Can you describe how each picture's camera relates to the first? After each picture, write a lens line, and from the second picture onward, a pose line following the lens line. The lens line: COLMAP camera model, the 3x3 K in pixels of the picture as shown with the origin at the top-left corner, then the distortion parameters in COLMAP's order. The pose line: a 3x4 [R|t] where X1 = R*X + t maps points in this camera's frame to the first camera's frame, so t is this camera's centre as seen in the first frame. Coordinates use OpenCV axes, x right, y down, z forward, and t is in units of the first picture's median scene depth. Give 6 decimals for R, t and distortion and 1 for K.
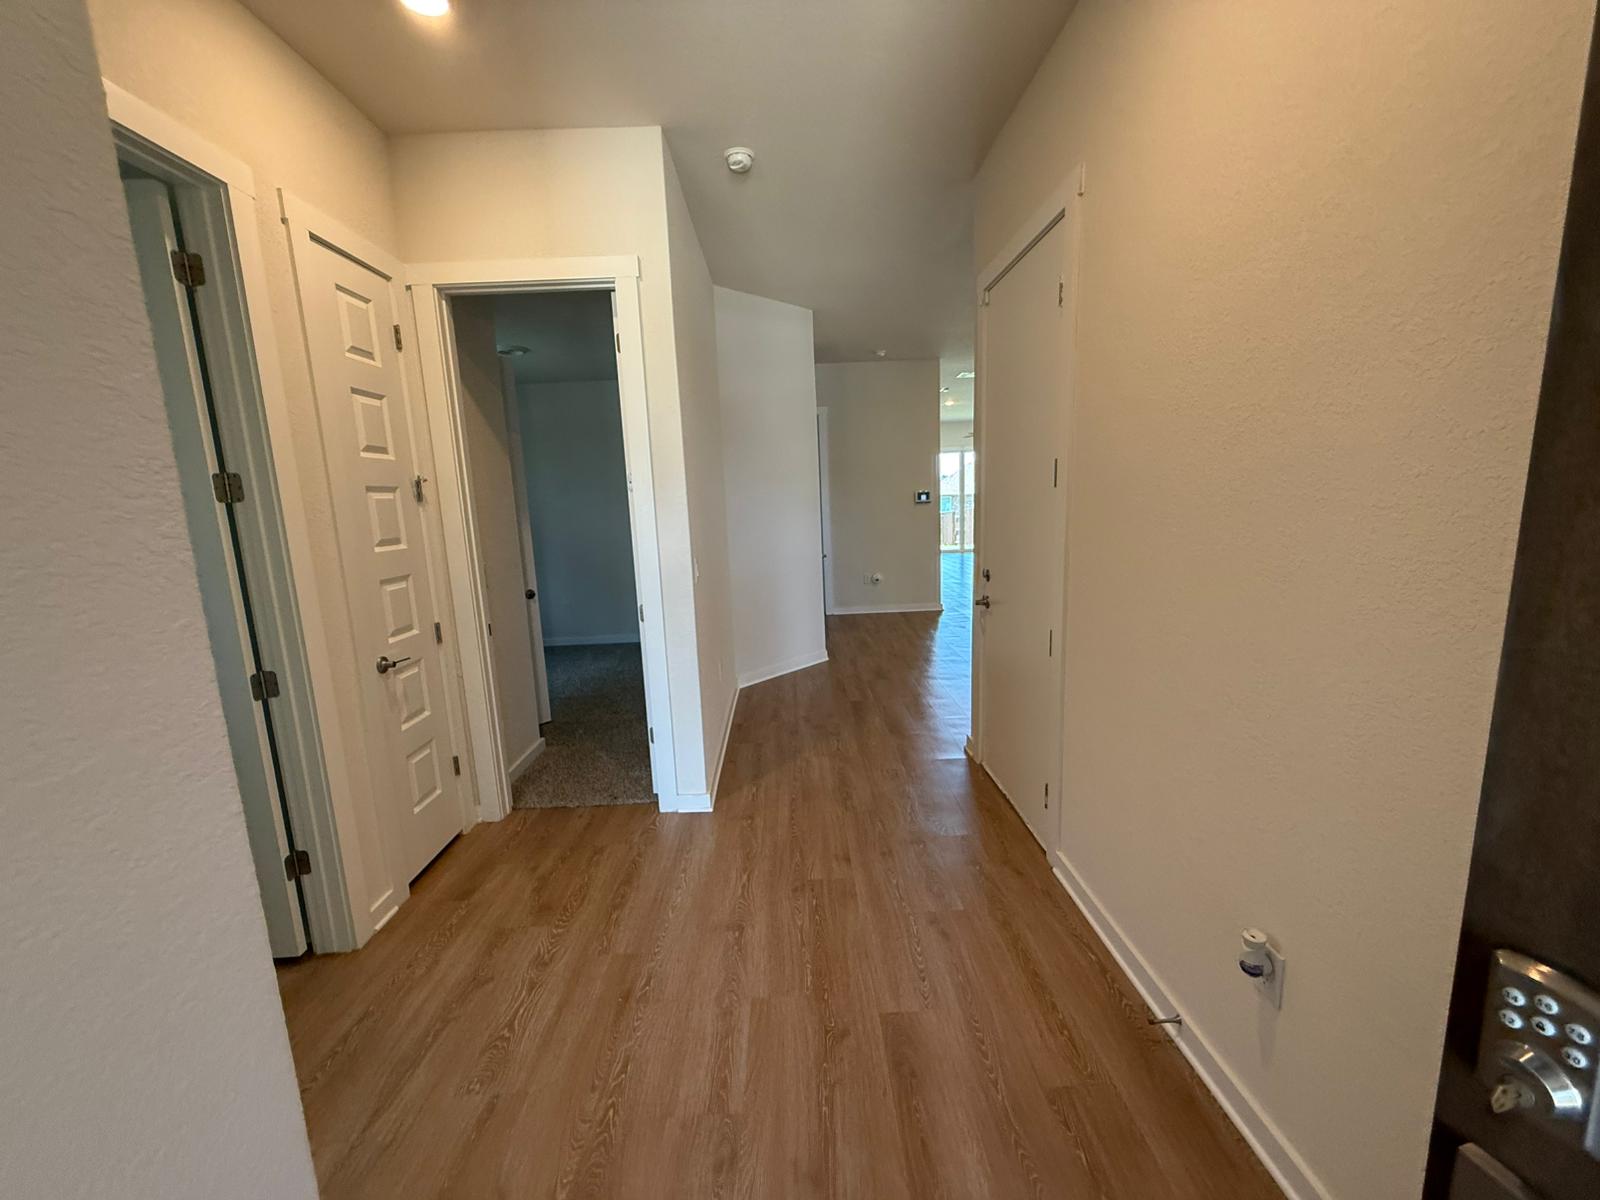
lens RADIAL K [[644.8, 0, 800.0], [0, 644.8, 600.0], [0, 0, 1]] dist [0.009782, -0.000326]
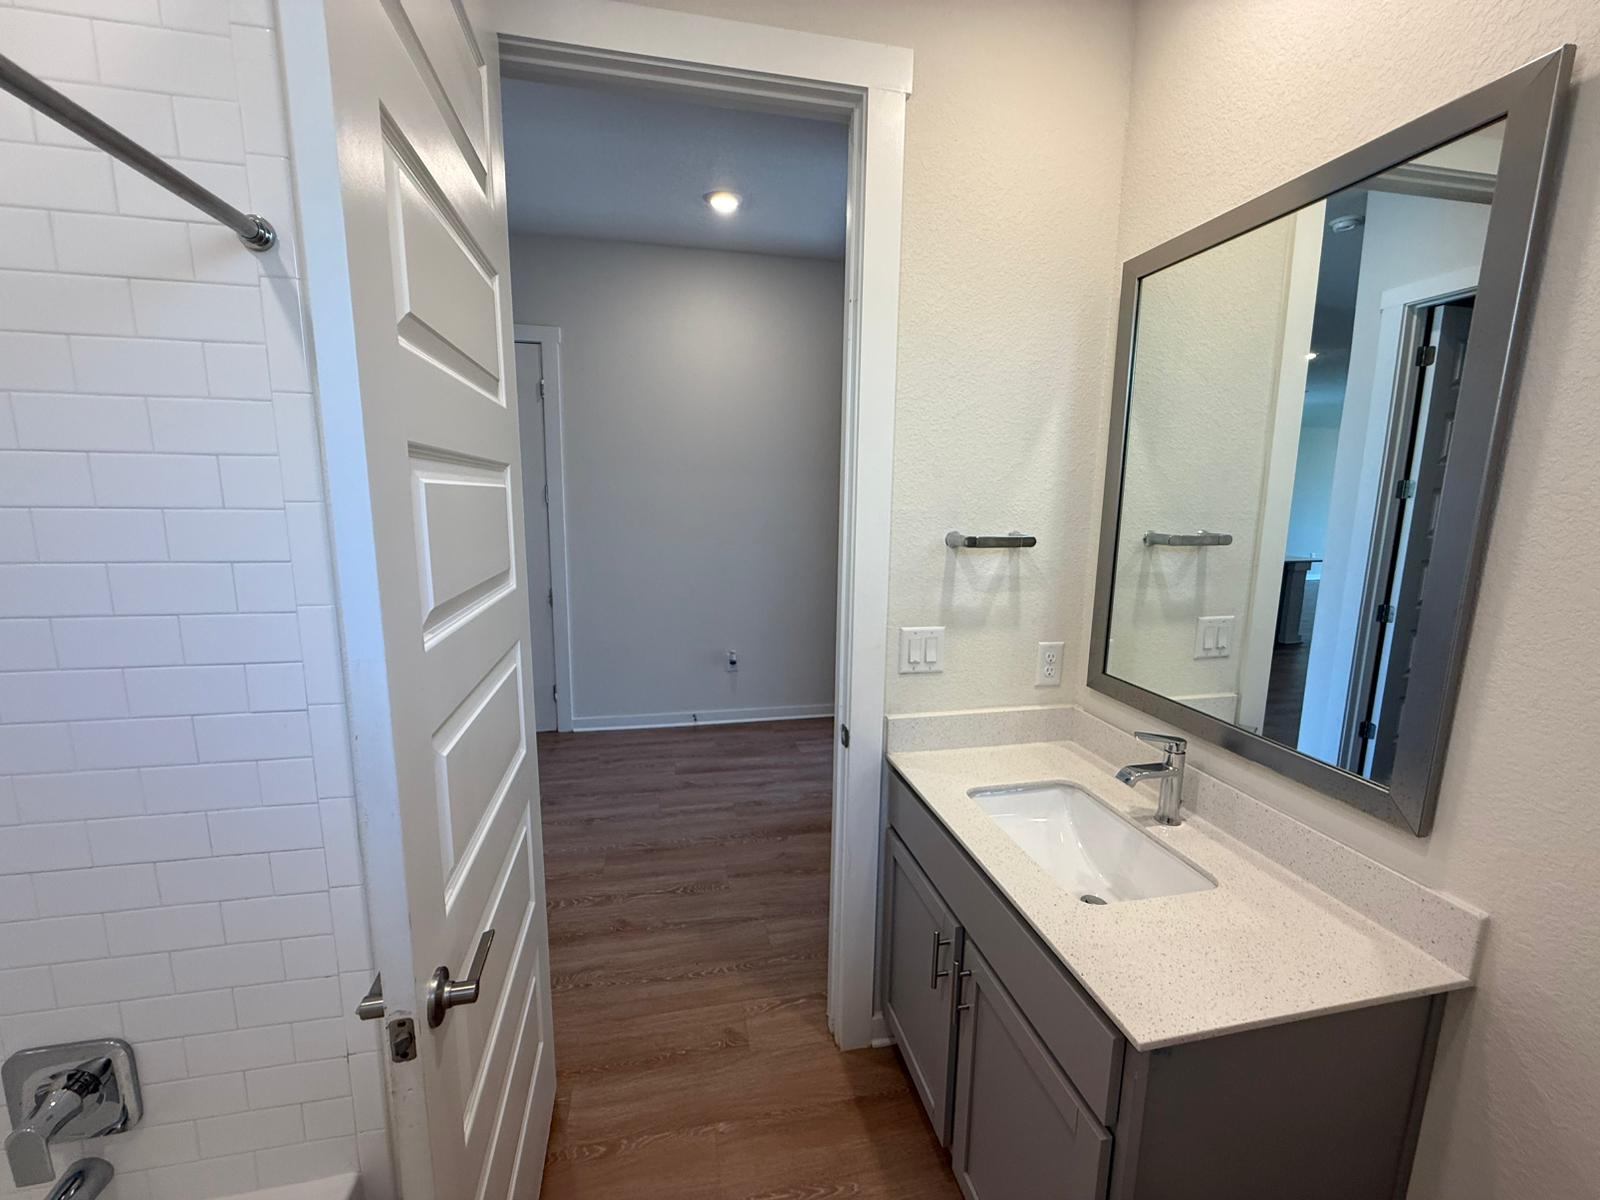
lens RADIAL K [[679.1, 0, 800.0], [0, 679.1, 600.0], [0, 0, 1]] dist [0.084056, -0.000085]
pose [[-0.196026, -0.106937, 0.974750, -1.771656], [0.156948, 0.977800, 0.138835, -0.079008], [-0.967957, 0.180201, -0.174891, 0.871038]]
